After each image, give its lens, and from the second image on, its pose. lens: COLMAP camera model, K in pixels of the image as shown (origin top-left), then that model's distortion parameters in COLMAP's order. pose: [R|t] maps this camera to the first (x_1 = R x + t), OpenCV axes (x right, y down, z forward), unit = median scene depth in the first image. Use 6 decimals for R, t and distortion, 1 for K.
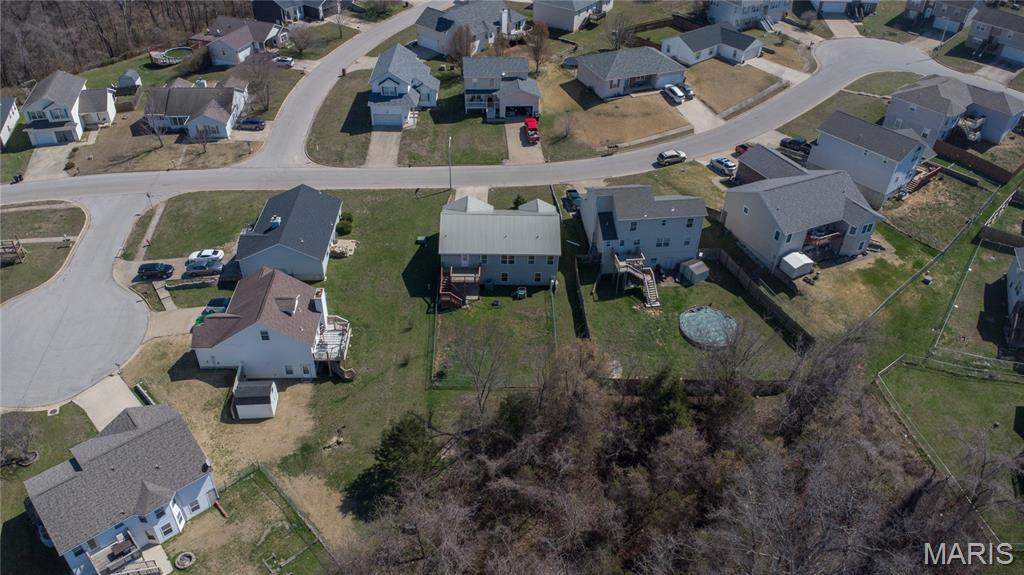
lens RADIAL K [[739.3, 0, 509.6], [0, 739.3, 282.9], [0, 0, 1]] dist [-0.024969, -0.014586]
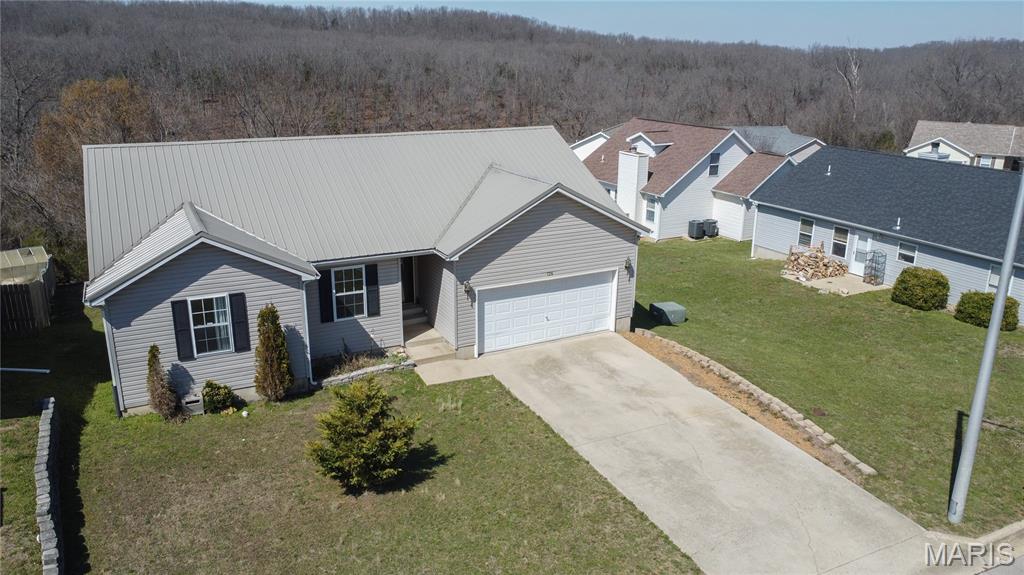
lens RADIAL K [[739.3, 0, 509.6], [0, 739.3, 282.9], [0, 0, 1]] dist [-0.024969, -0.014586]
pose [[-0.896516, 0.098160, -0.432000, 0.051804], [-0.292536, 0.601133, 0.743681, -0.267593], [0.332689, 0.793097, -0.510210, 1.195721]]
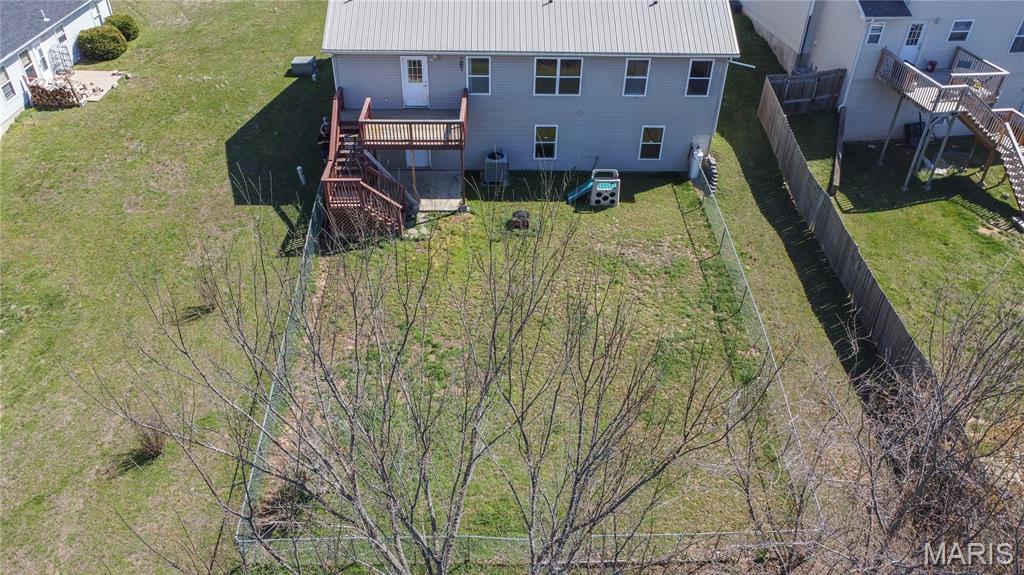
lens RADIAL K [[739.3, 0, 509.6], [0, 739.3, 282.9], [0, 0, 1]] dist [-0.024969, -0.014586]
pose [[0.999944, -0.010396, -0.002218, -0.021854], [0.010402, 0.999942, 0.002634, 0.050630], [0.002190, -0.002656, 0.999994, 0.694946]]
